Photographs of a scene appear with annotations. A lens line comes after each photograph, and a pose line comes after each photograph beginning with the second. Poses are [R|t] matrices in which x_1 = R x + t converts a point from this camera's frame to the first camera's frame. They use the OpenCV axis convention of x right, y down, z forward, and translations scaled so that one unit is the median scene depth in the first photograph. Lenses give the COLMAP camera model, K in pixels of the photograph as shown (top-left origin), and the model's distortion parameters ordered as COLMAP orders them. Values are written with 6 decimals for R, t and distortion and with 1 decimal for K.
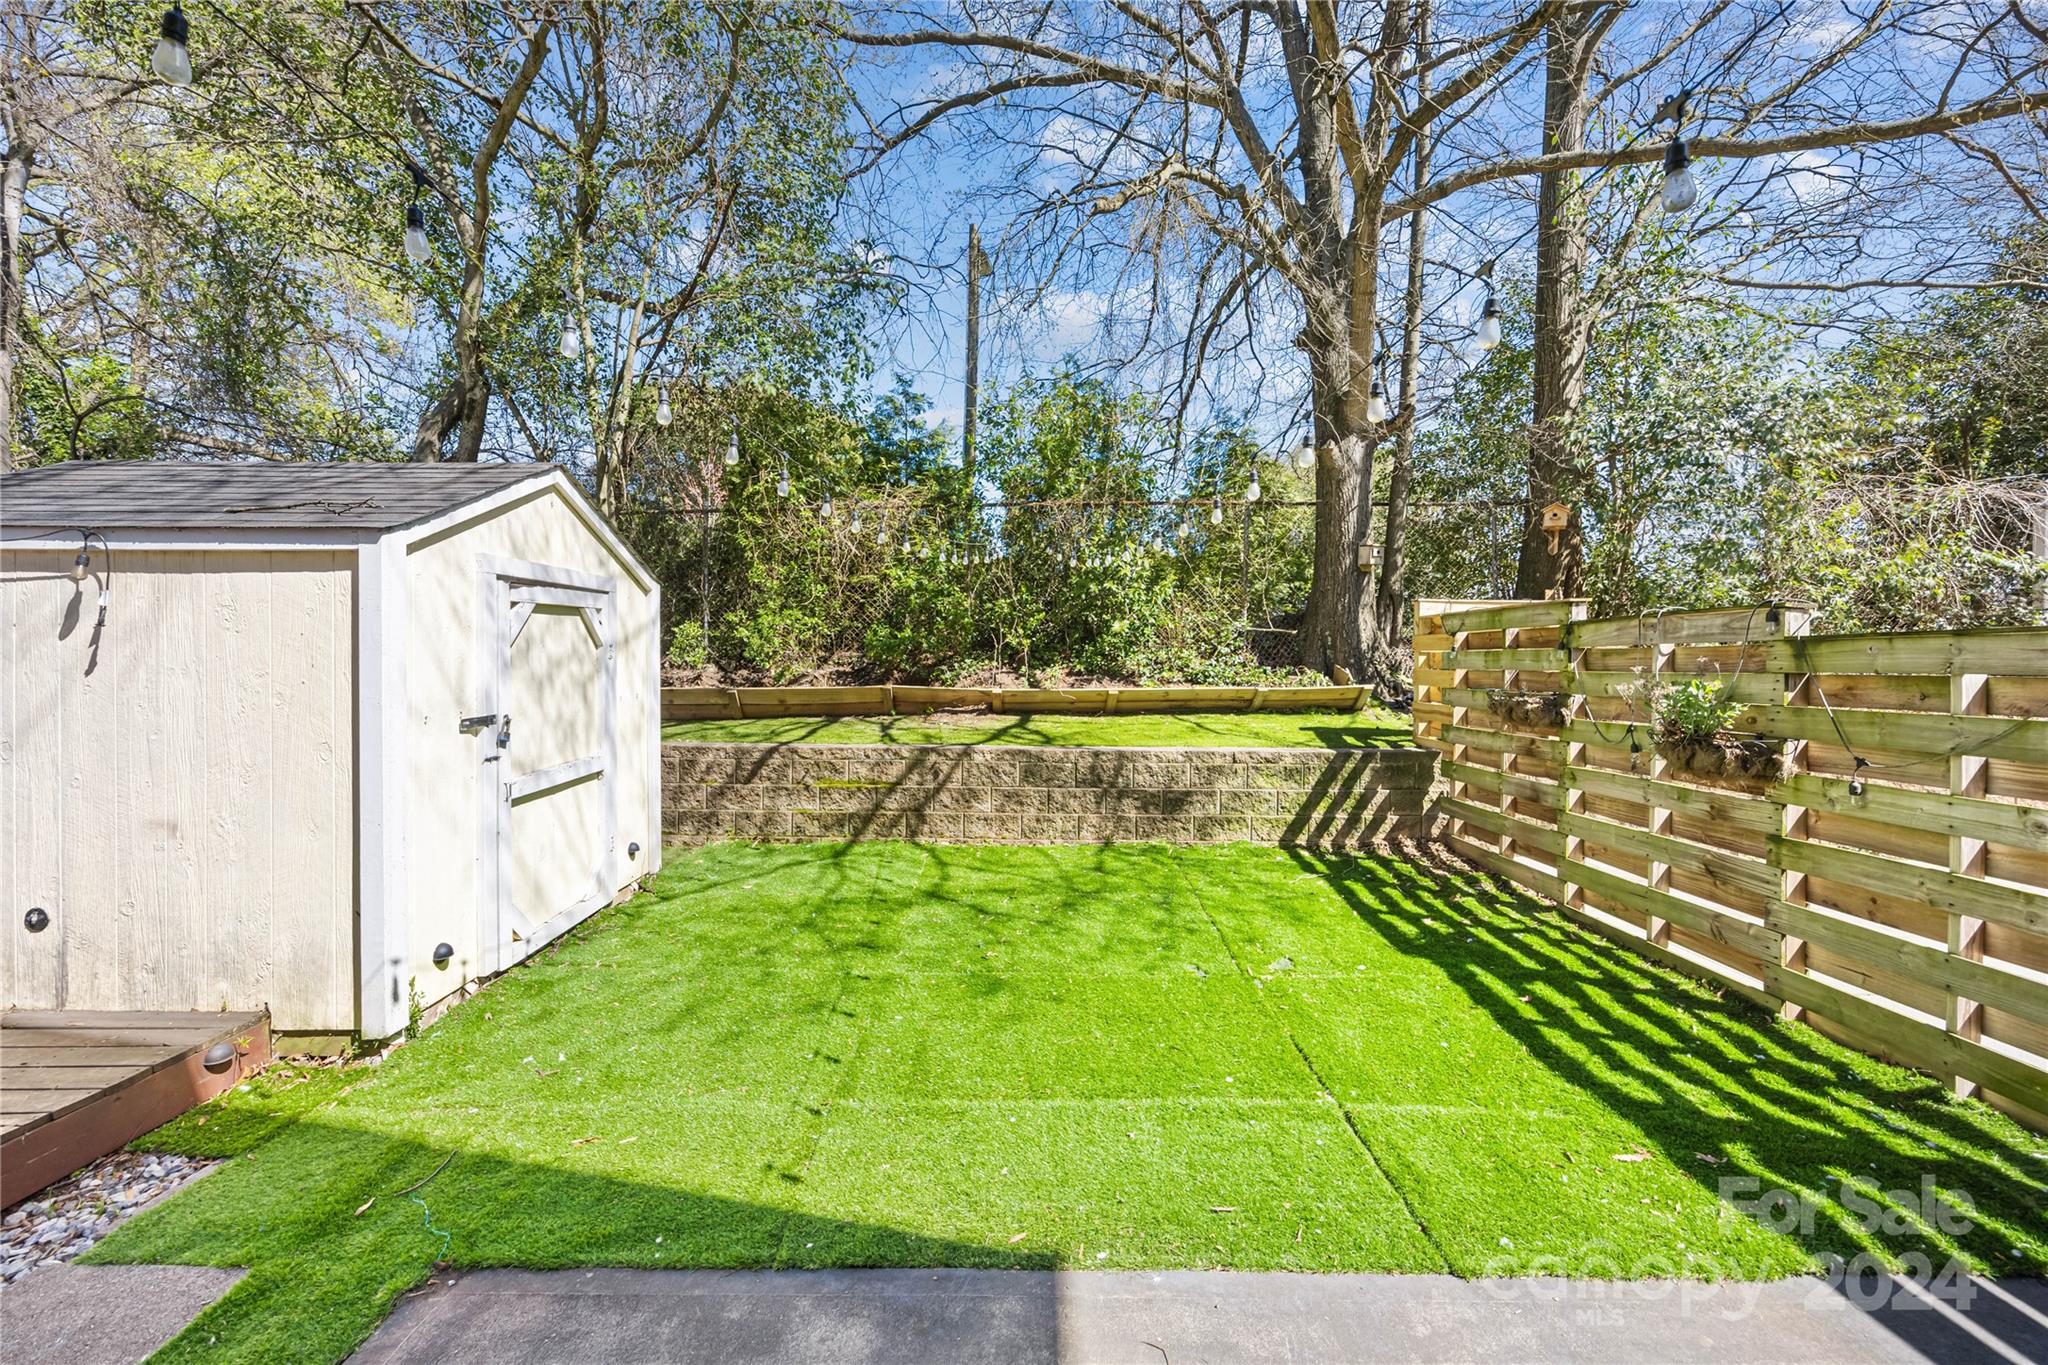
lens RADIAL K [[836.0, 0, 1029.0], [0, 836.0, 661.8], [0, 0, 1]] dist [-0.000826, 0.000348]
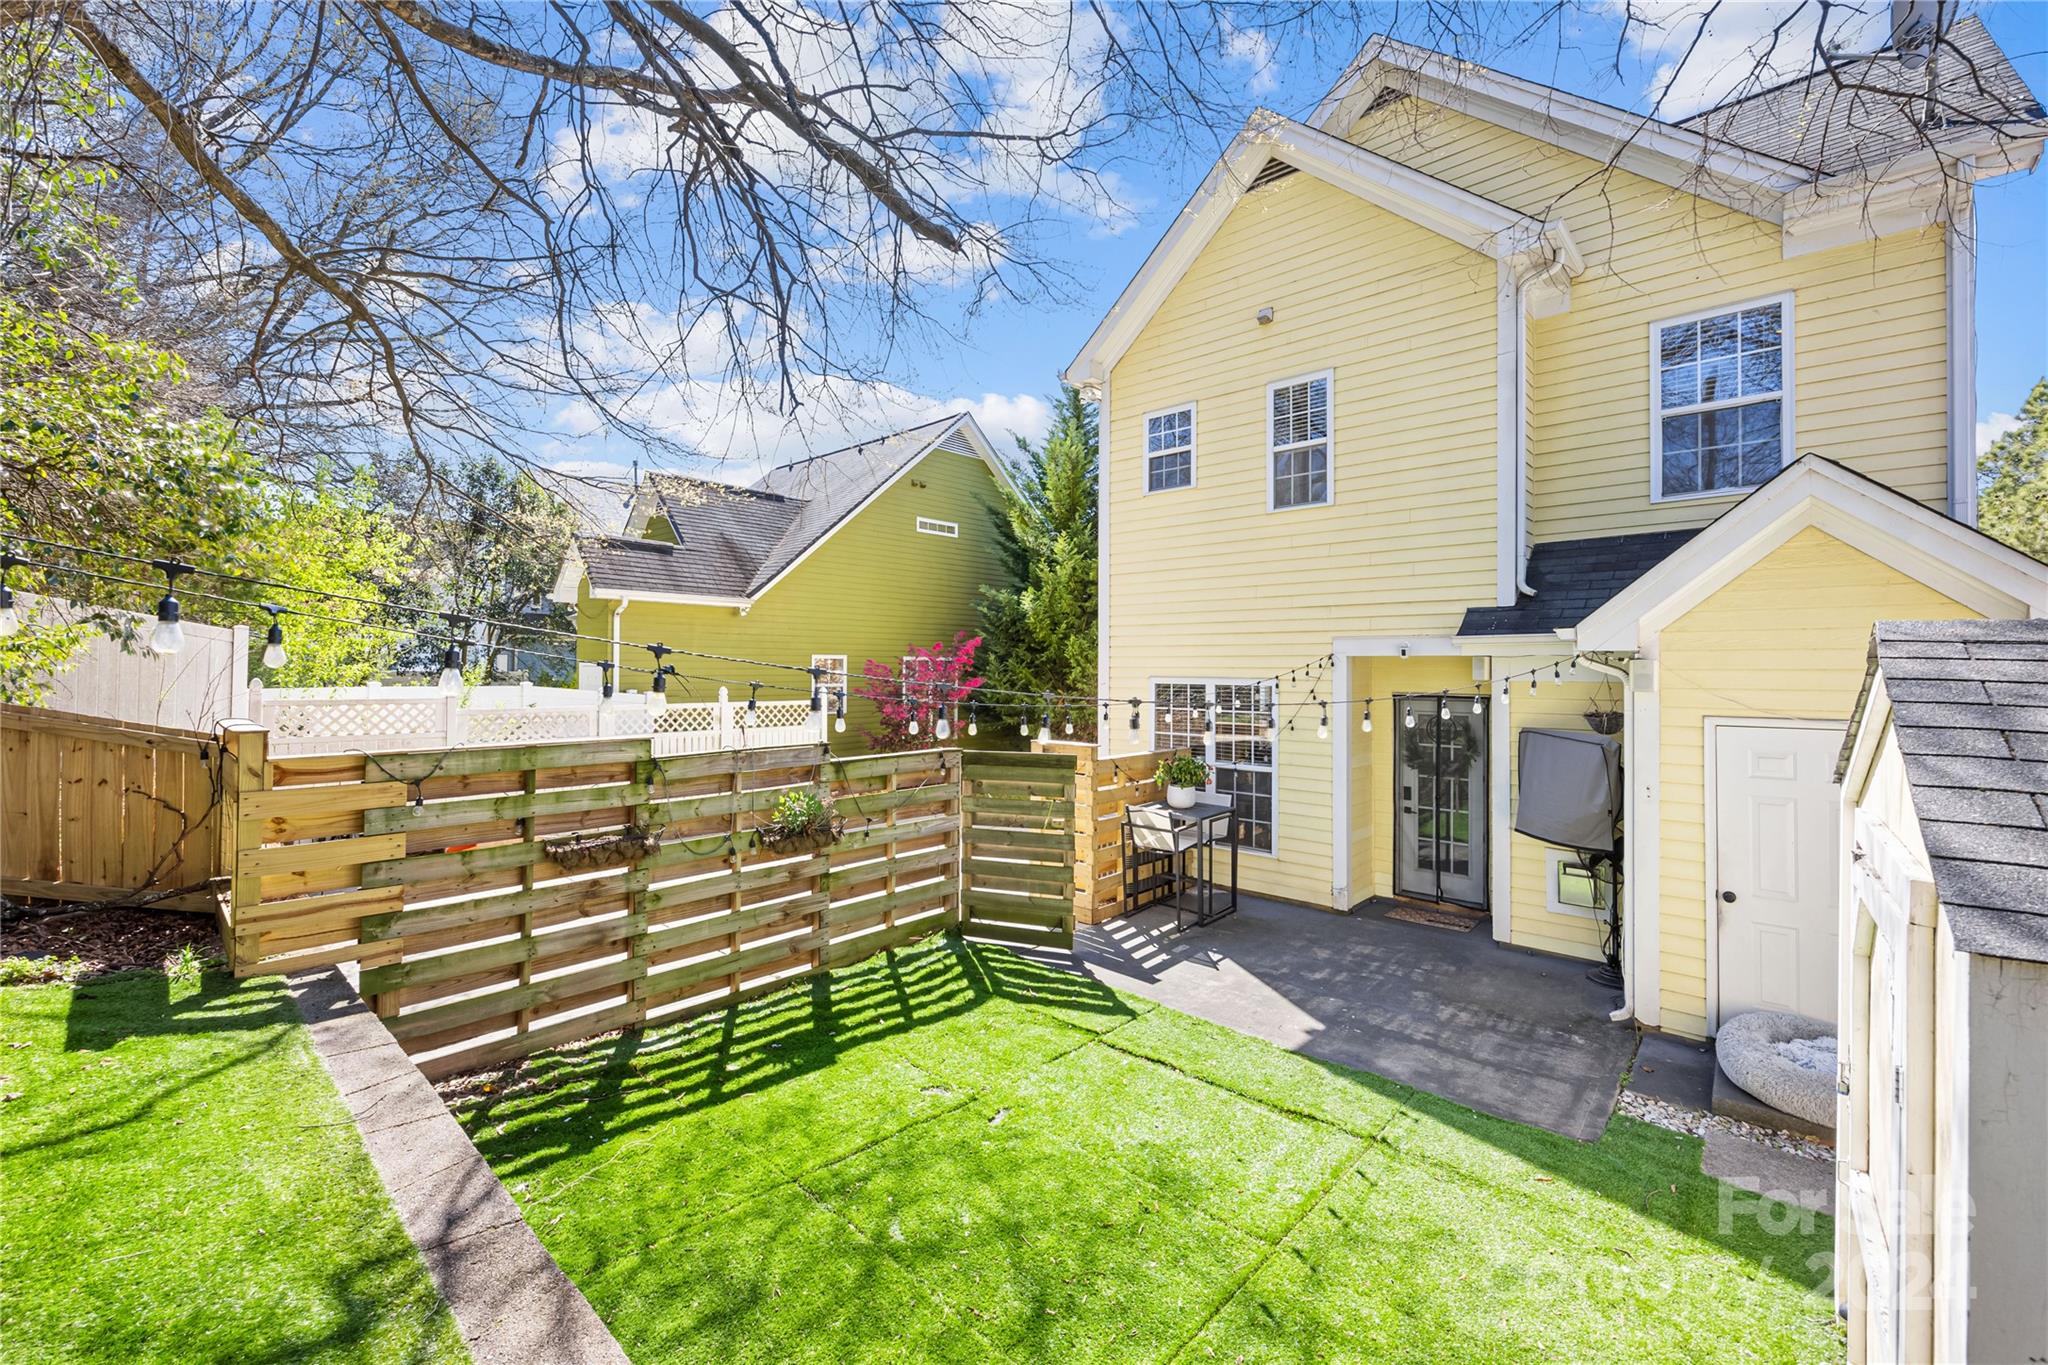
lens RADIAL K [[830.3, 0, 1034.2], [0, 830.3, 674.4], [0, 0, 1]] dist [-0.000983, -0.000038]
pose [[-0.741246, -0.019064, 0.670963, -0.453645], [-0.015475, 0.999816, 0.011312, -0.179689], [-0.671055, -0.001998, -0.741405, 1.497261]]
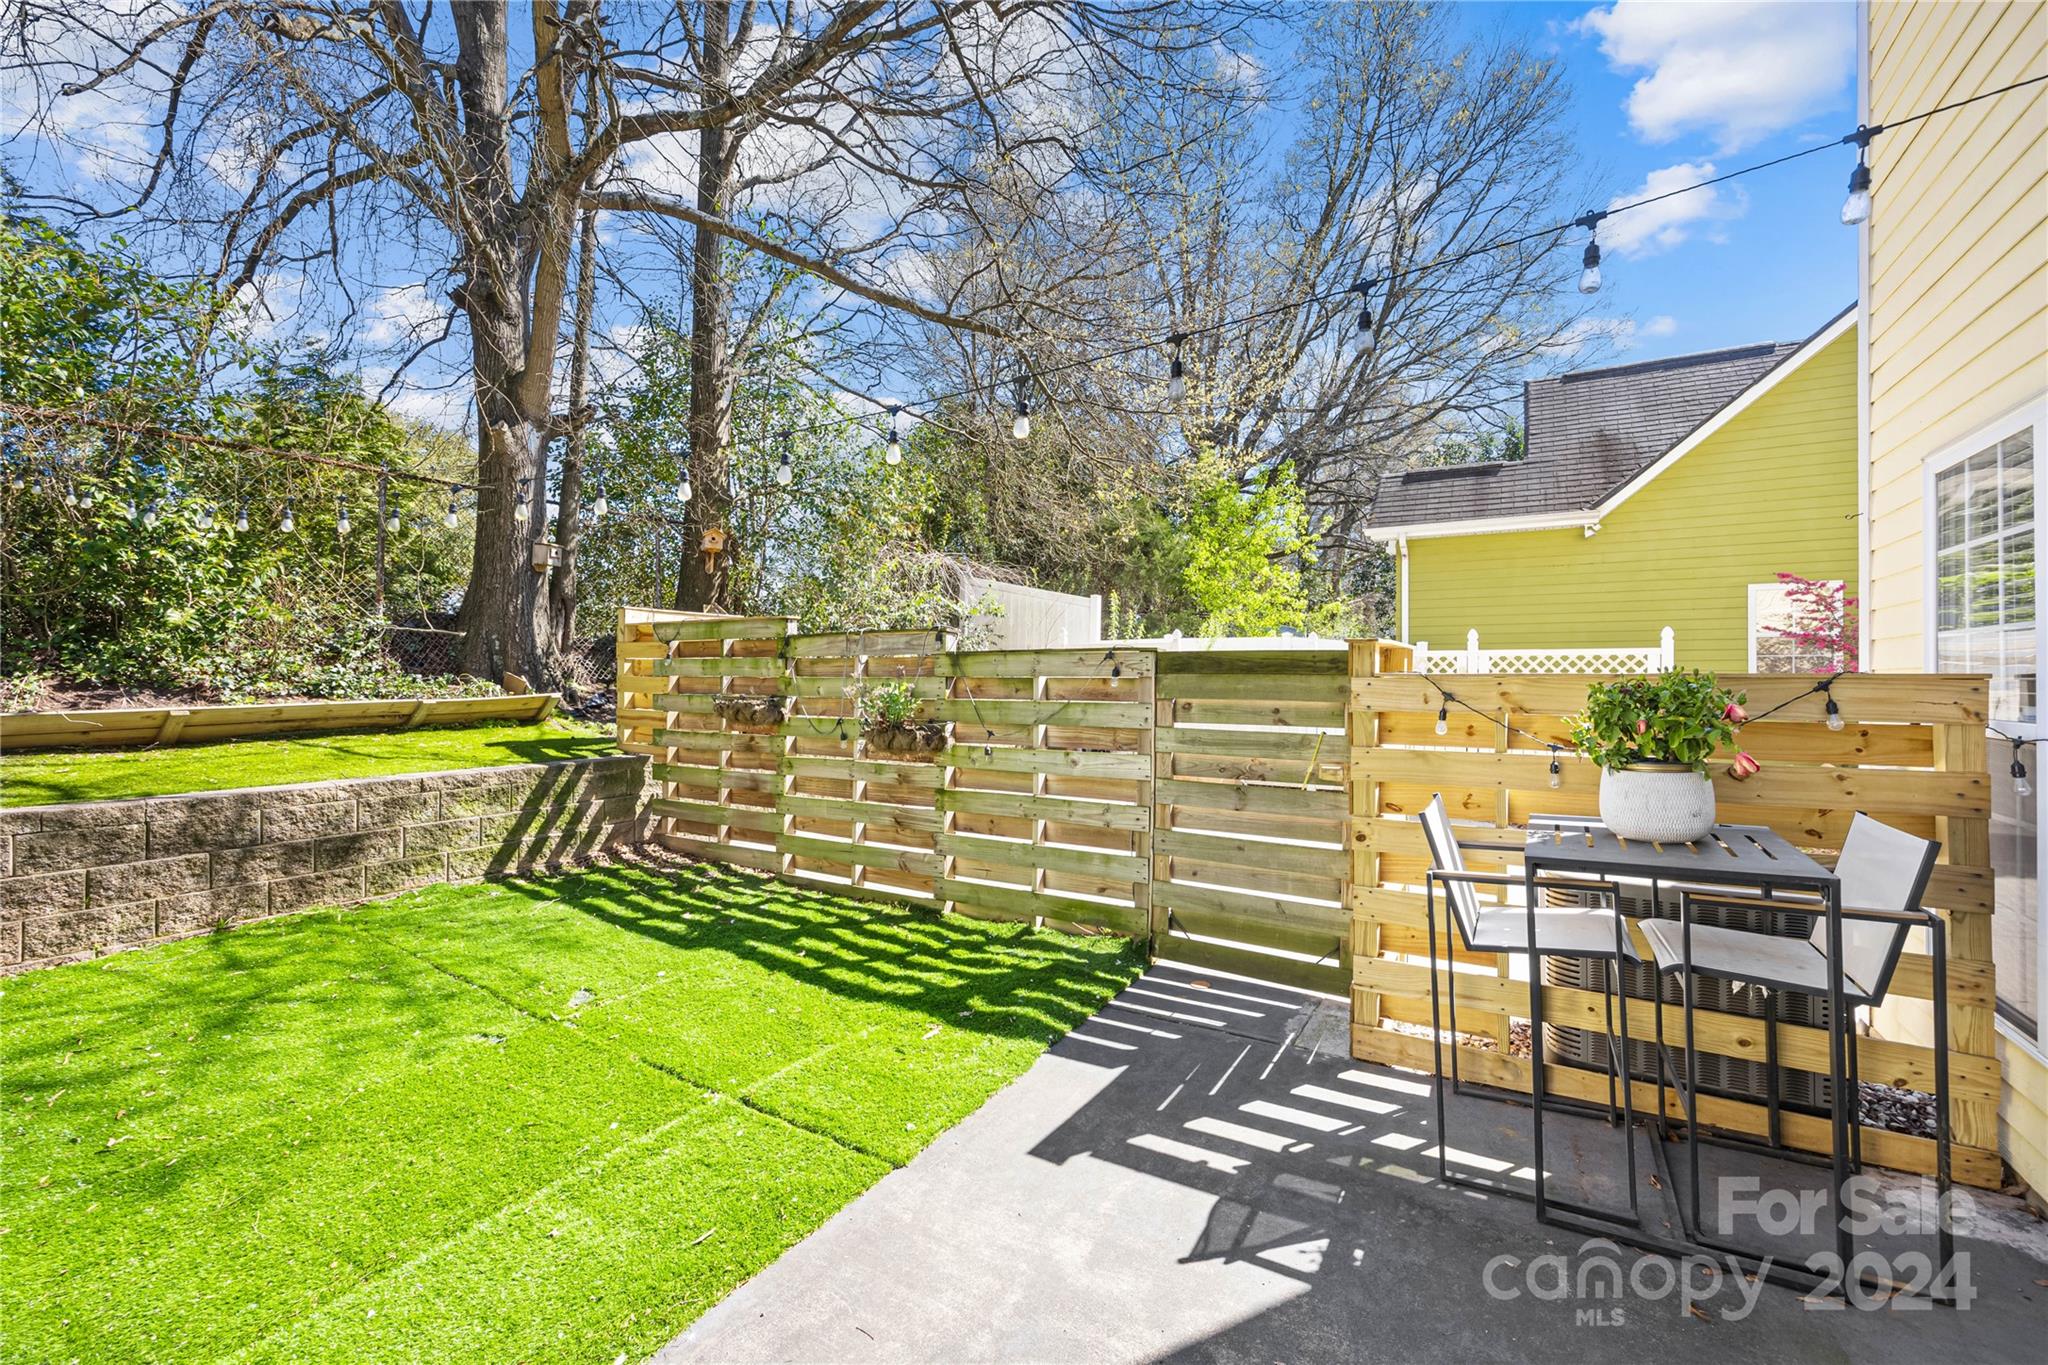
lens RADIAL K [[830.3, 0, 1034.2], [0, 830.3, 674.4], [0, 0, 1]] dist [-0.000983, -0.000038]
pose [[0.513710, -0.004521, 0.857952, -0.191847], [-0.001158, 0.999982, 0.005962, 0.000516], [-0.857963, -0.004056, 0.513695, 0.091135]]
